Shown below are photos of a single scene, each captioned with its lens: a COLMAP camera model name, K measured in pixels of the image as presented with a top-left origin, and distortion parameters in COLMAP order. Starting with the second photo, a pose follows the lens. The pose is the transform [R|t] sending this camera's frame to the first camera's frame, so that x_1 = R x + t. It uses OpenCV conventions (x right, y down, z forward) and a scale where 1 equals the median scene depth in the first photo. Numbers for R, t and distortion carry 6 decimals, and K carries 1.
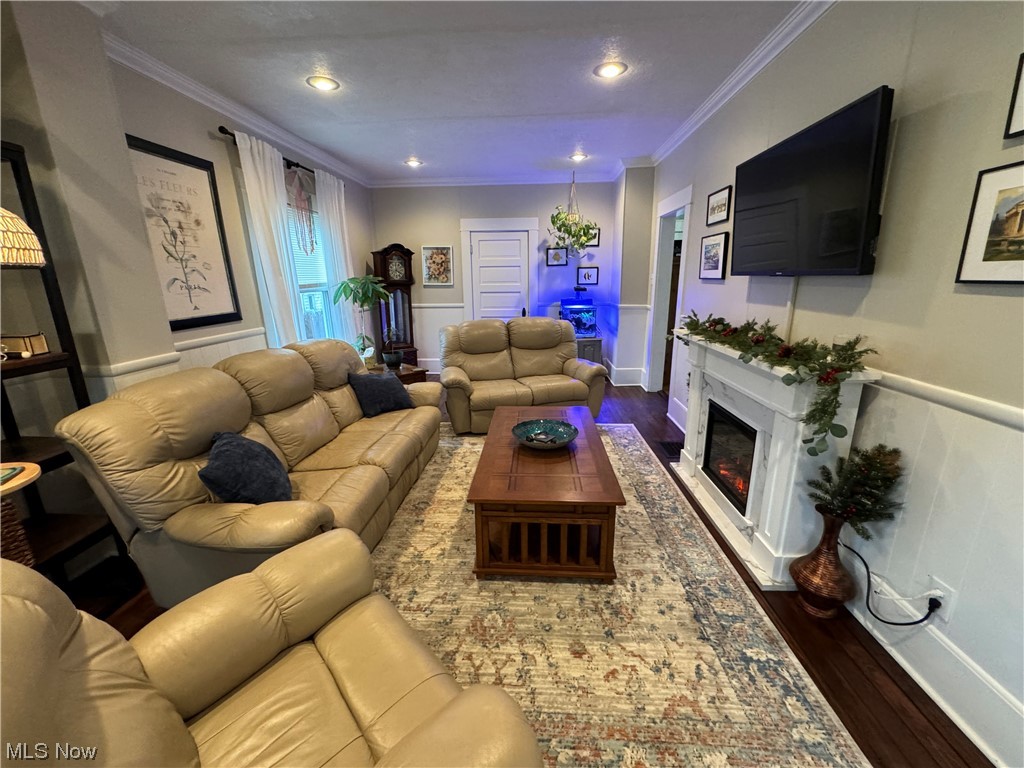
lens RADIAL K [[409.0, 0, 512.2], [0, 409.0, 383.0], [0, 0, 1]] dist [0.000530, -0.000410]
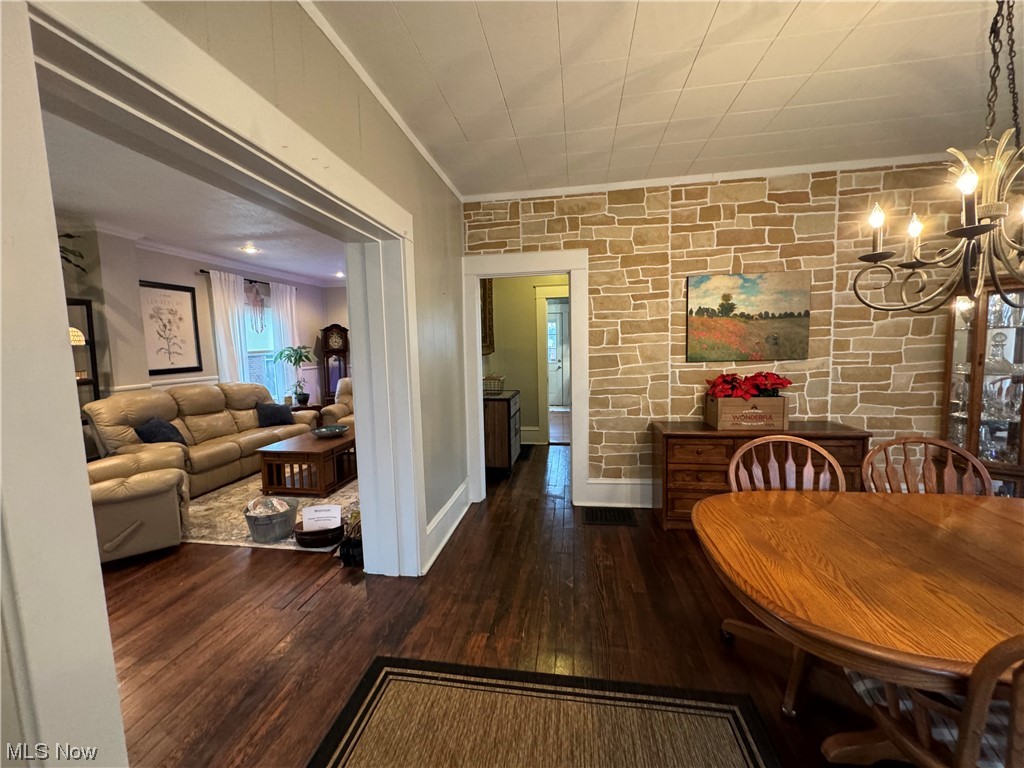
lens RADIAL K [[409.0, 0, 511.0], [0, 409.0, 384.1], [0, 0, 1]] dist [0.000530, -0.000410]
pose [[0.995766, 0.008754, -0.091507, 0.936599], [-0.023023, 0.987480, -0.156058, 0.164577], [0.088995, 0.157504, 0.983500, -0.680023]]
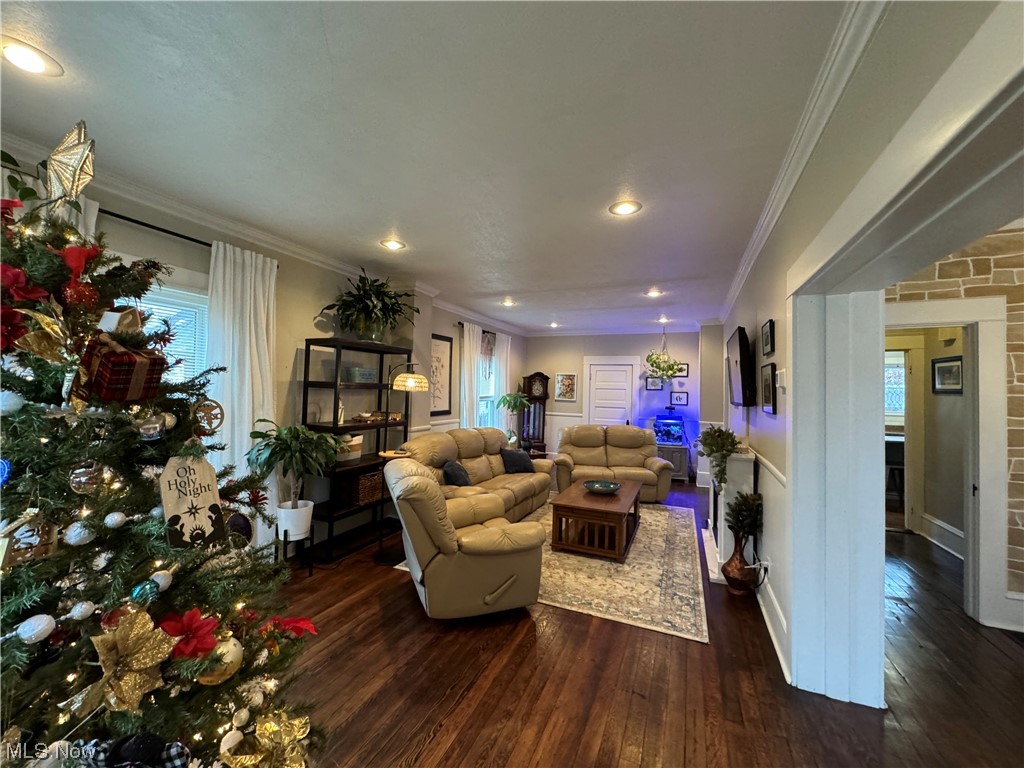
lens RADIAL K [[409.0, 0, 511.9], [0, 409.0, 383.8], [0, 0, 1]] dist [0.000530, -0.000410]
pose [[0.938796, 0.031022, -0.343075, 0.270941], [-0.122040, 0.961292, -0.247030, 0.161192], [0.322132, 0.273779, 0.906243, -0.740214]]
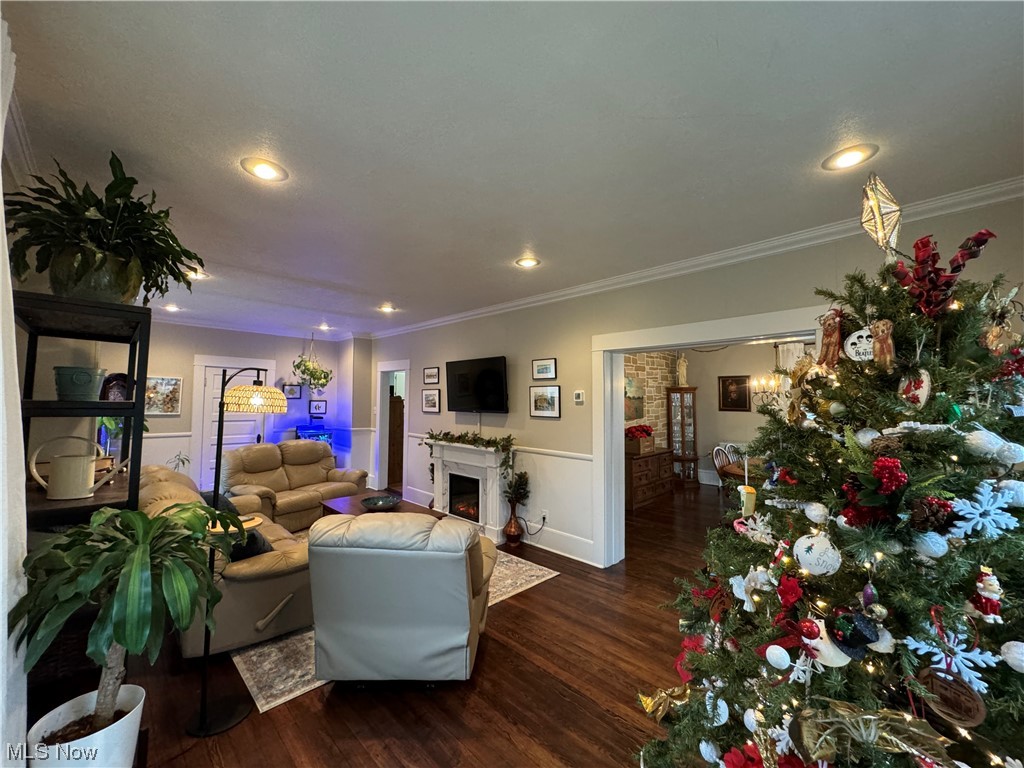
lens RADIAL K [[409.0, 0, 511.1], [0, 409.0, 384.8], [0, 0, 1]] dist [0.000530, -0.000410]
pose [[0.668458, 0.048541, 0.742164, -0.749658], [0.170989, 0.961109, -0.216869, 0.102343], [-0.723828, 0.271870, 0.634161, -0.534969]]
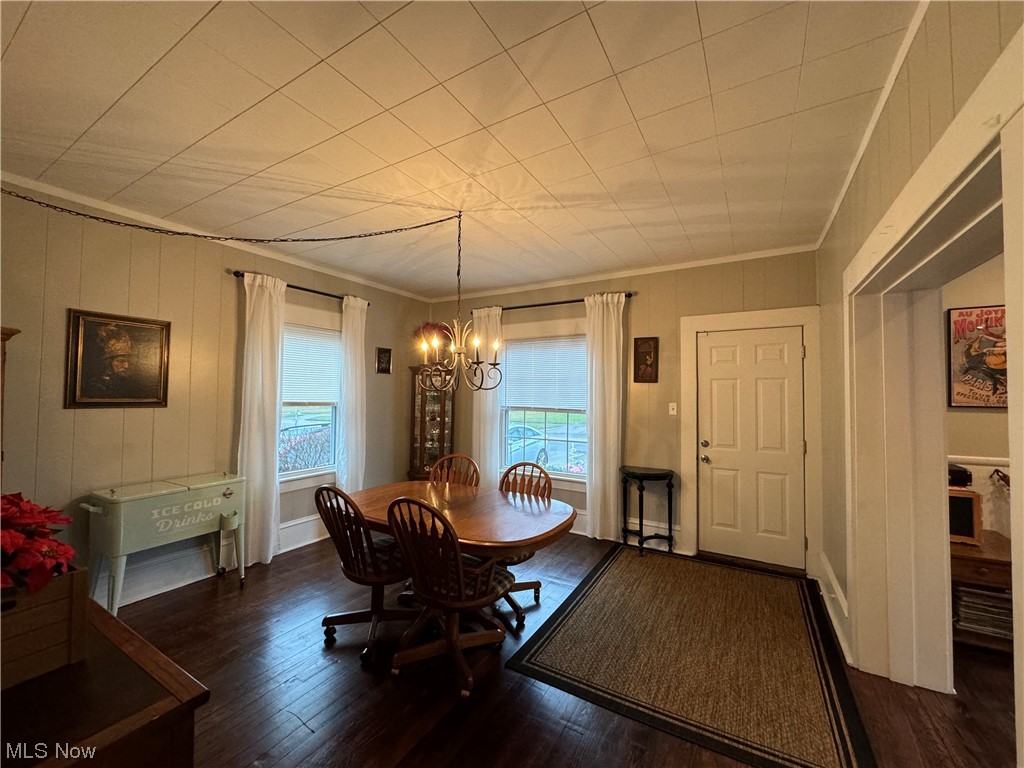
lens RADIAL K [[409.0, 0, 510.7], [0, 409.0, 384.5], [0, 0, 1]] dist [0.000530, -0.000410]
pose [[-0.888569, 0.027595, 0.457912, 0.834770], [0.128160, 0.973377, 0.190034, -0.182772], [-0.440477, 0.227545, -0.868449, 0.572158]]
